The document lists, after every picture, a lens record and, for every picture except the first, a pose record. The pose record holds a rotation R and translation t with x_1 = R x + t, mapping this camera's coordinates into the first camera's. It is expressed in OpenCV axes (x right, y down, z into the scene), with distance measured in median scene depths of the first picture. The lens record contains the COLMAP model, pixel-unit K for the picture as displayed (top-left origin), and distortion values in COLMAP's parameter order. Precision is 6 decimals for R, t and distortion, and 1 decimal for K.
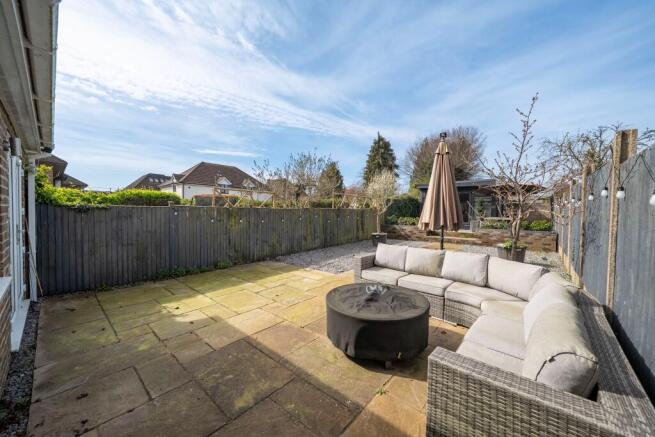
lens RADIAL K [[247.1, 0, 325.7], [0, 247.1, 219.9], [0, 0, 1]] dist [0.003018, 0.000218]
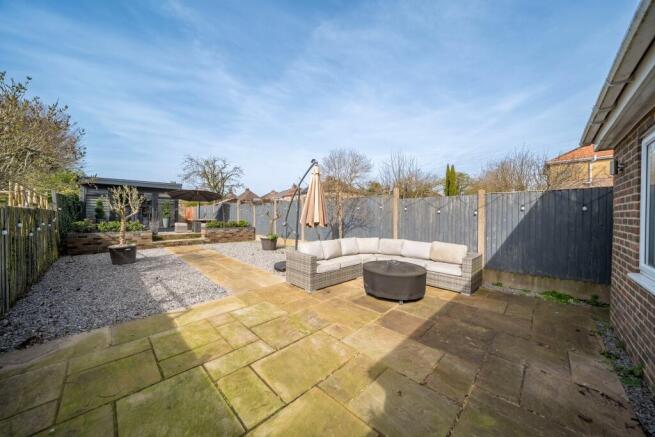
lens RADIAL K [[225.5, 0, 328.1], [0, 225.5, 215.3], [0, 0, 1]] dist [0.000057, 0.000314]
pose [[0.057380, -0.005800, 0.998336, -1.035262], [0.029101, 0.999568, 0.004134, -0.040065], [-0.997928, 0.028815, 0.057524, 1.043233]]
